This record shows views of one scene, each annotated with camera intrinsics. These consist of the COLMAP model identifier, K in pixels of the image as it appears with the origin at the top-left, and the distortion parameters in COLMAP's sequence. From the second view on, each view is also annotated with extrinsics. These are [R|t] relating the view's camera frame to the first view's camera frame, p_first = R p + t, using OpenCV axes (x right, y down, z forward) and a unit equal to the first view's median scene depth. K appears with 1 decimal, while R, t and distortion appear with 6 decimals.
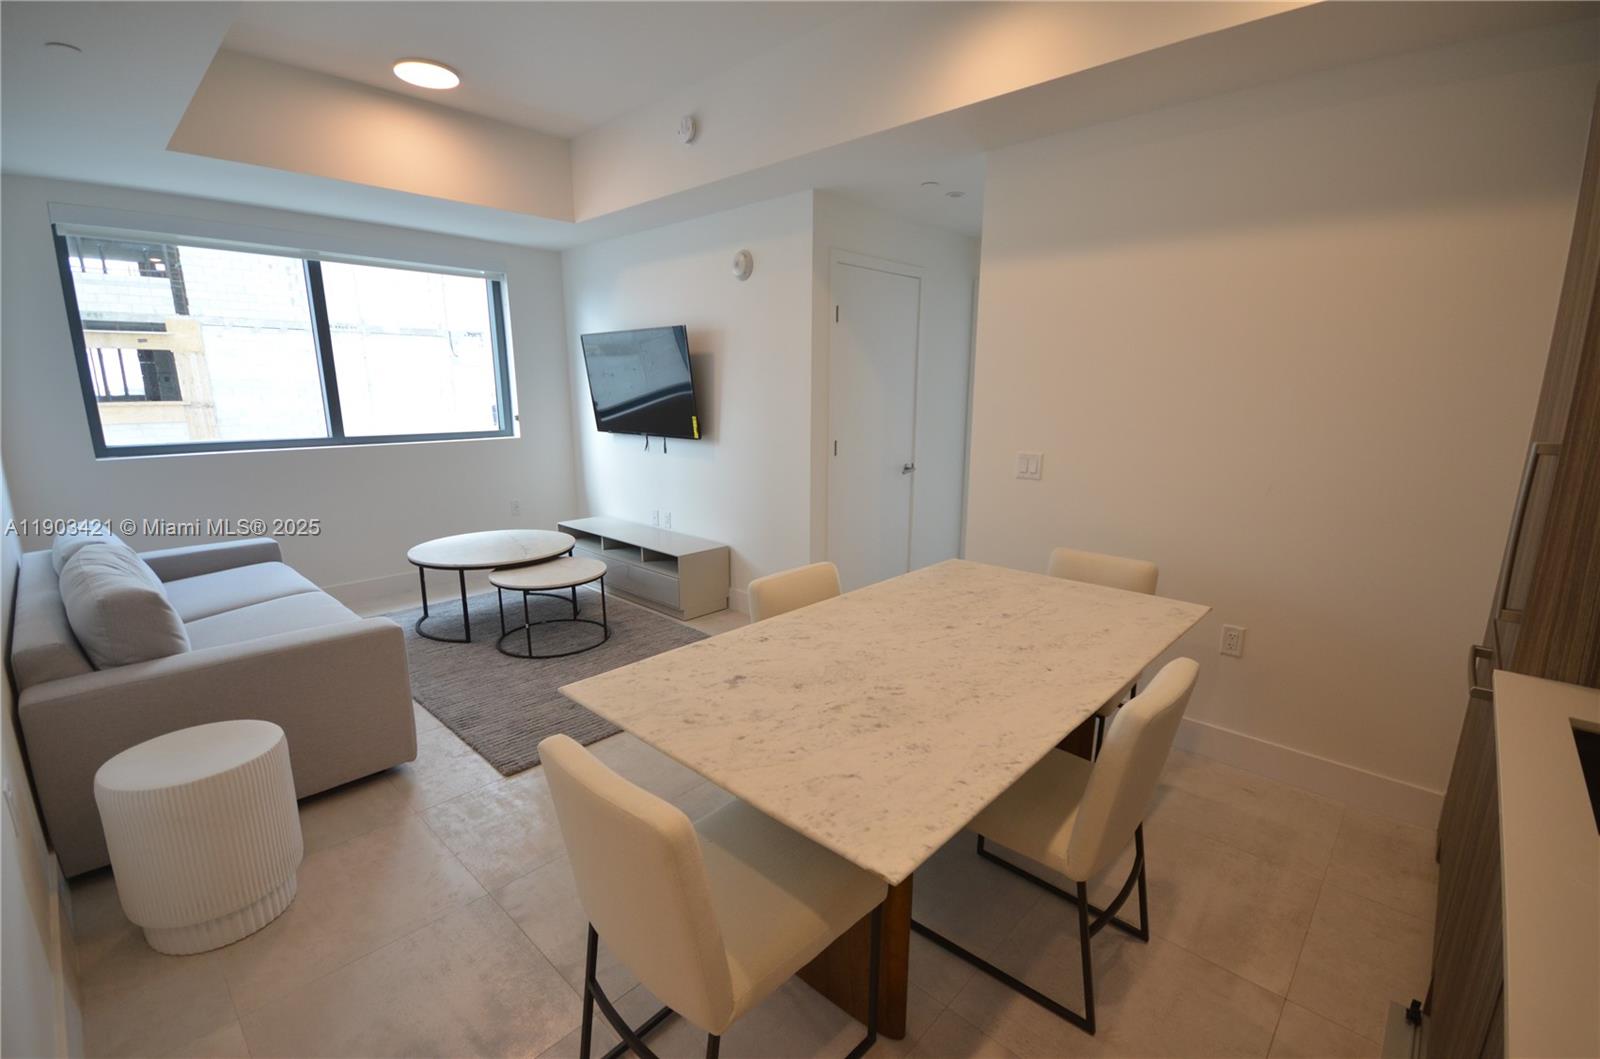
lens RADIAL K [[699.3, 0, 800.2], [0, 699.3, 543.3], [0, 0, 1]] dist [0.002743, -0.004795]
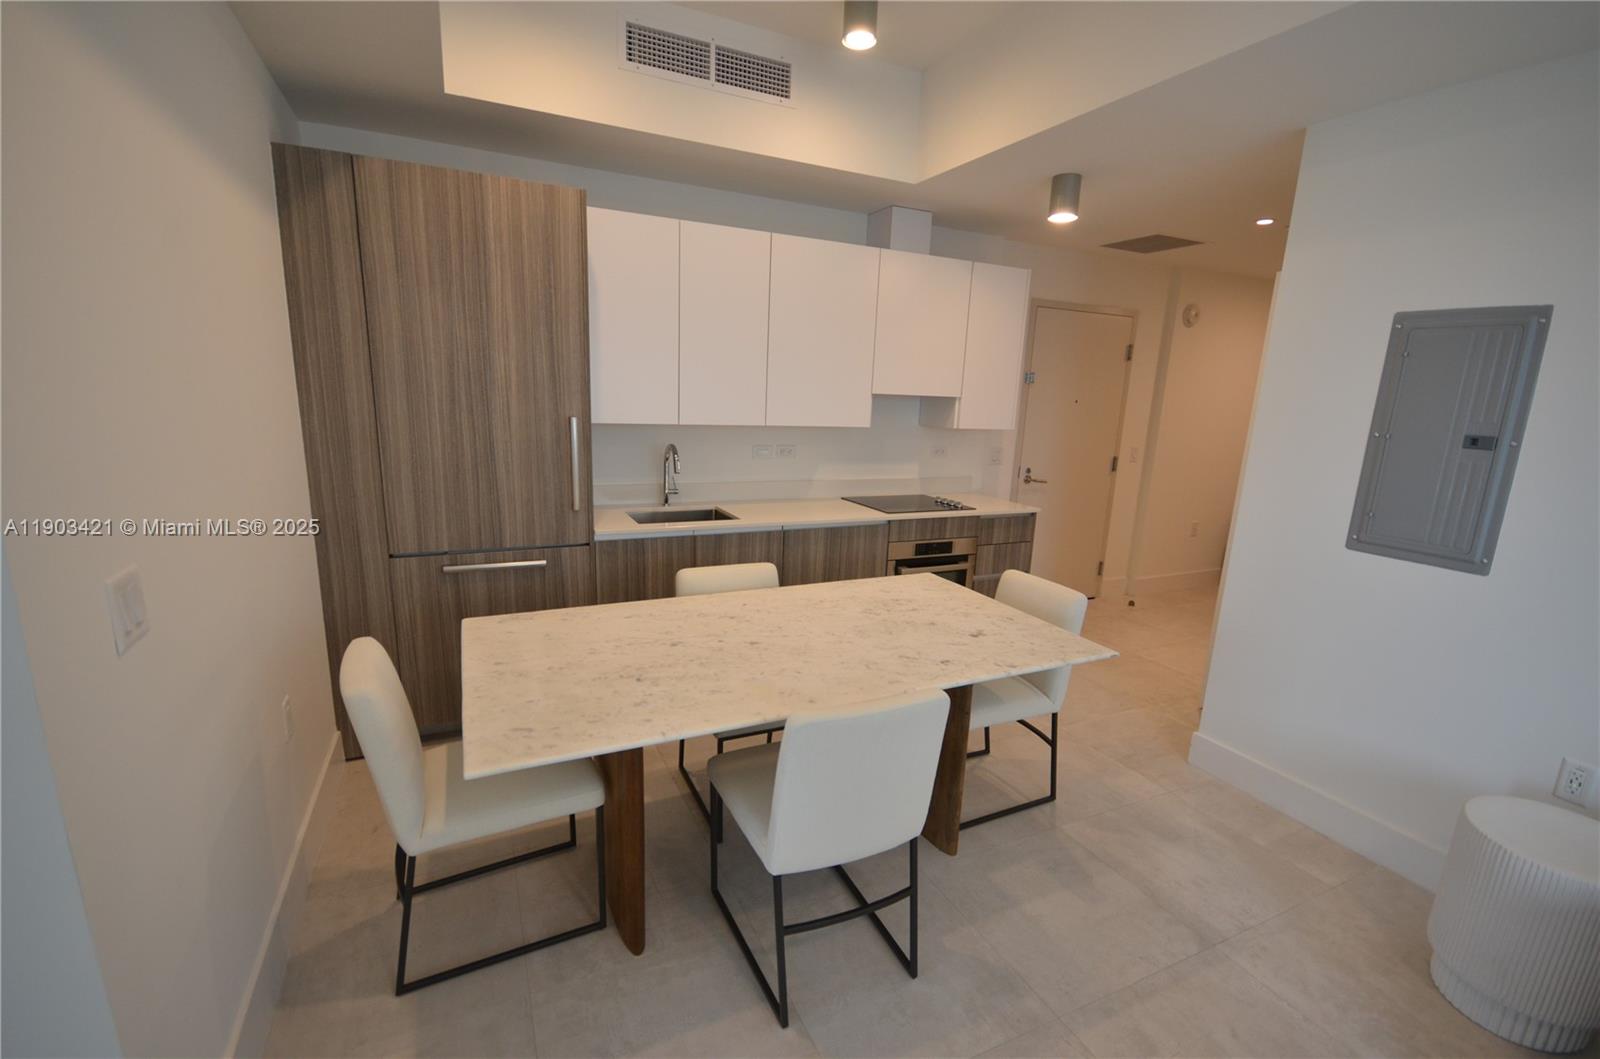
lens RADIAL K [[699.3, 0, 800.2], [0, 699.3, 543.3], [0, 0, 1]] dist [0.002743, -0.004795]
pose [[-0.930284, -0.118619, 0.347133, -0.175422], [0.038238, 0.909769, 0.413350, -0.414333], [-0.364842, 0.397806, -0.841808, 1.737995]]
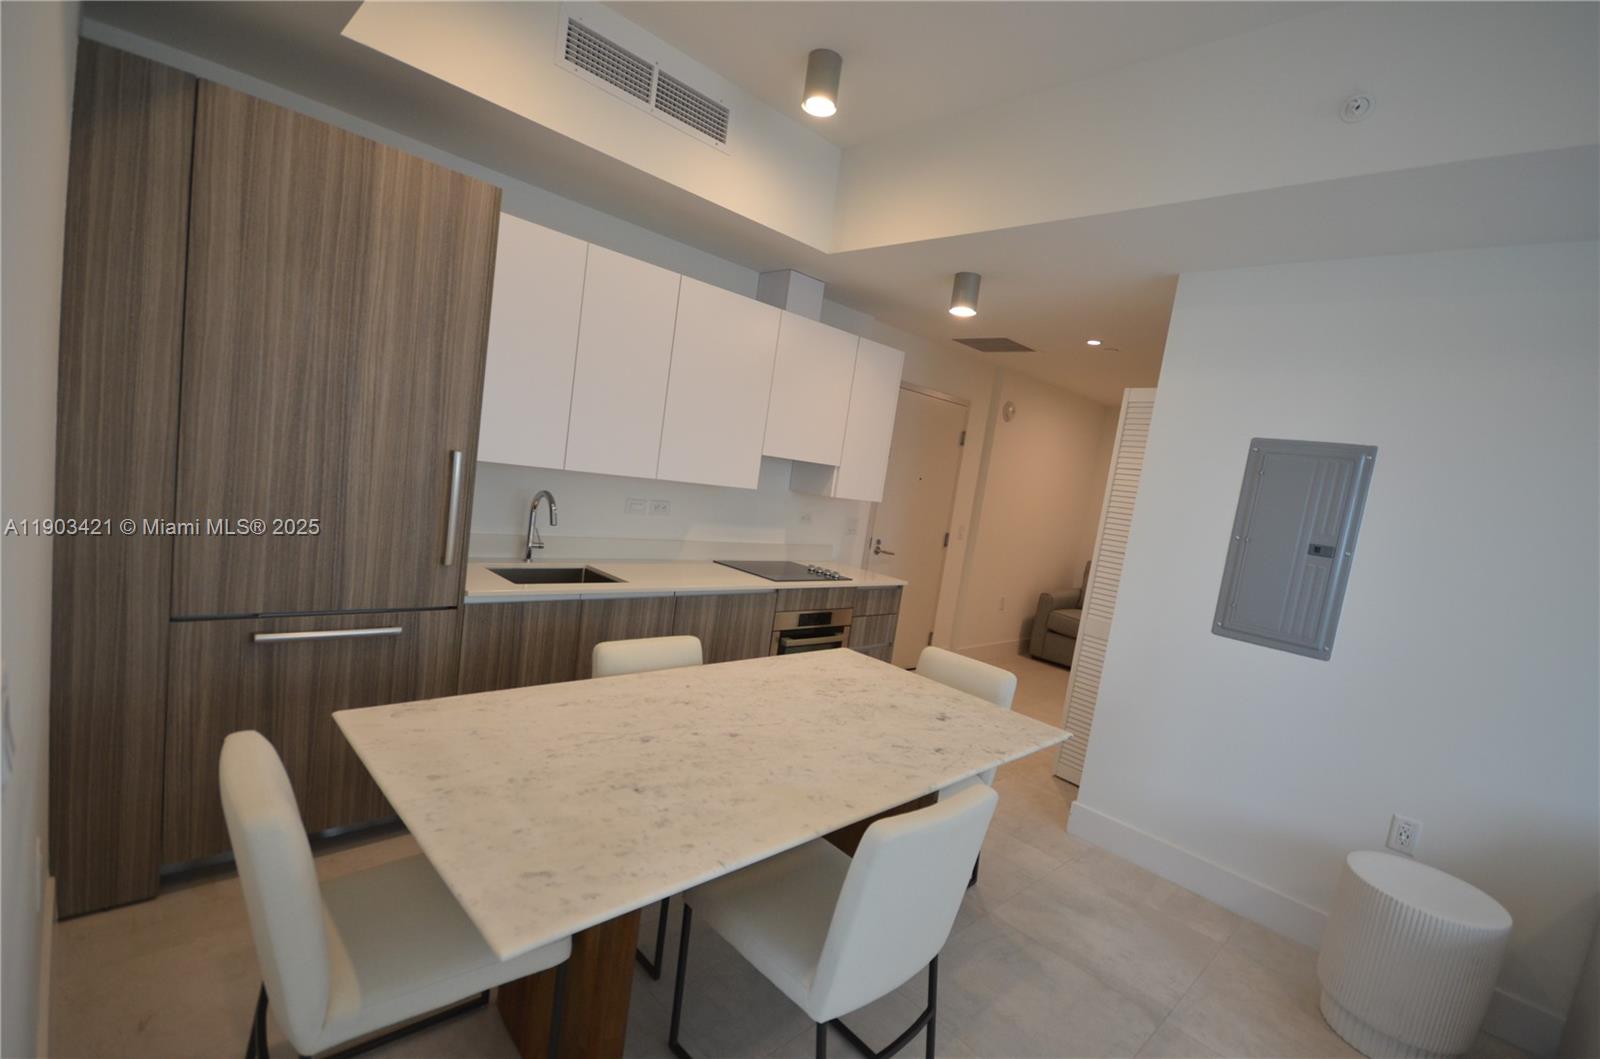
lens RADIAL K [[721.3, 0, 800.8], [0, 721.3, 542.6], [0, 0, 1]] dist [0.002300, -0.000496]
pose [[-0.988533, -0.148420, 0.027811, 0.140512], [-0.131652, 0.937315, 0.322659, -0.396720], [-0.073957, 0.315297, -0.946107, 1.741155]]
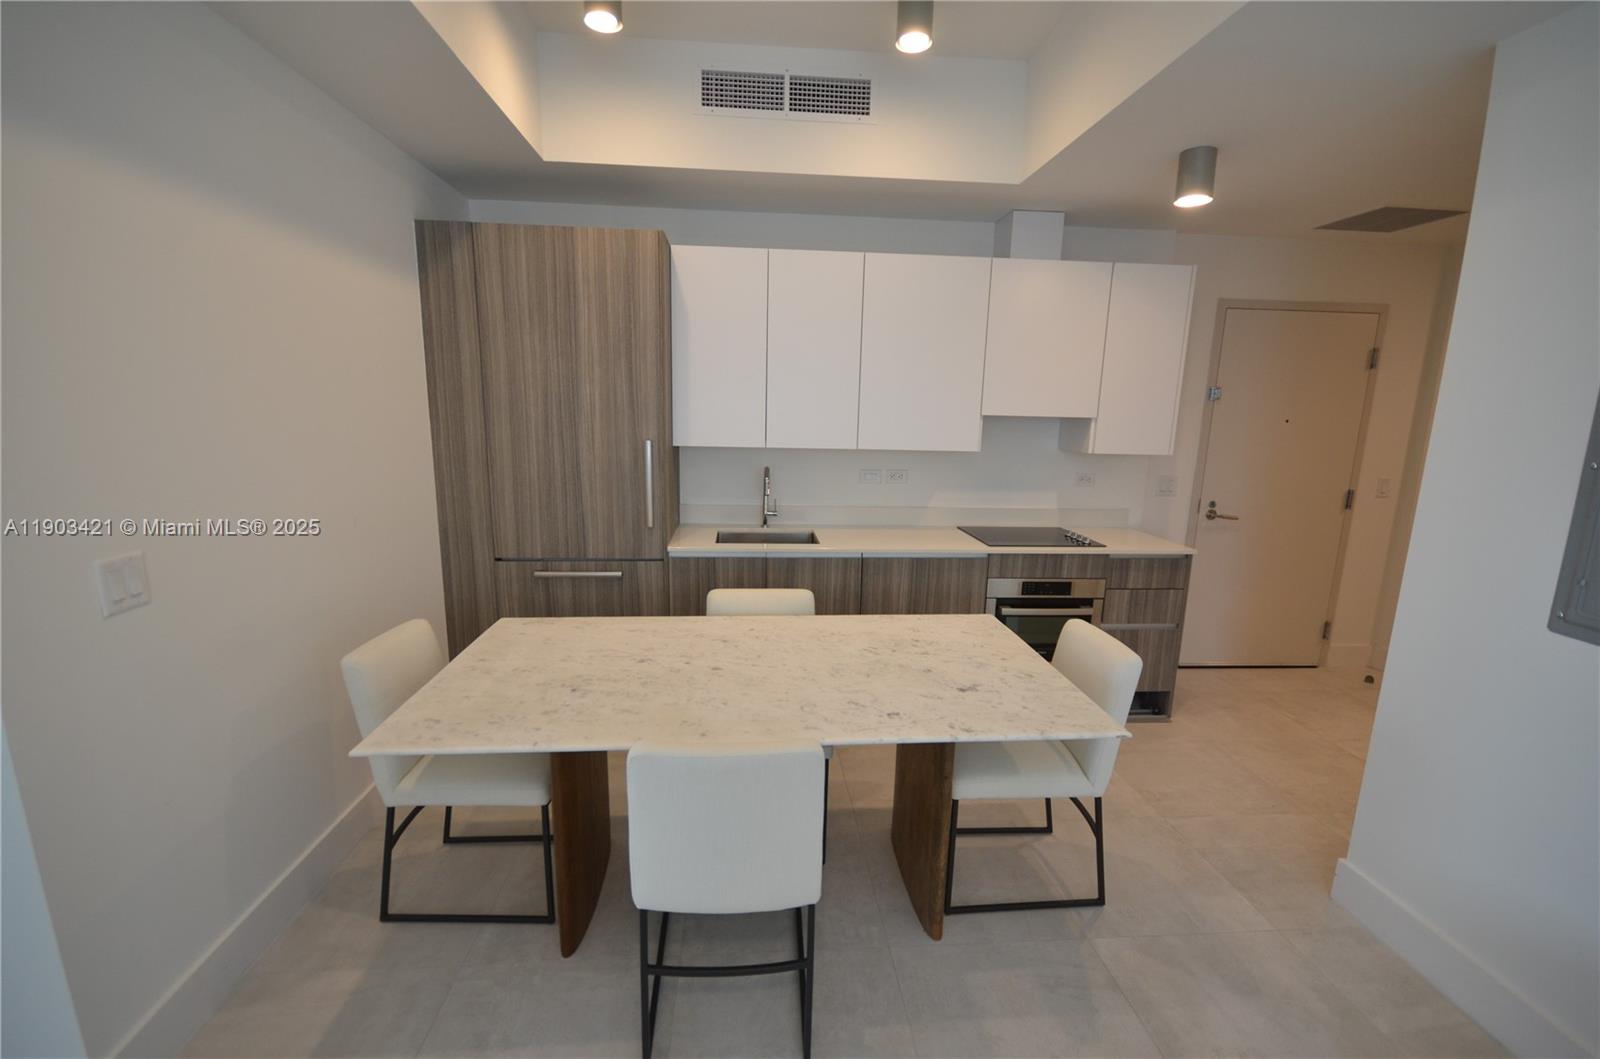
lens RADIAL K [[699.3, 0, 800.2], [0, 699.3, 543.3], [0, 0, 1]] dist [0.002743, -0.004795]
pose [[-0.738601, -0.150683, 0.657087, -0.485013], [0.124079, 0.927663, 0.352202, -0.368918], [-0.662626, 0.341667, -0.666476, 1.496629]]
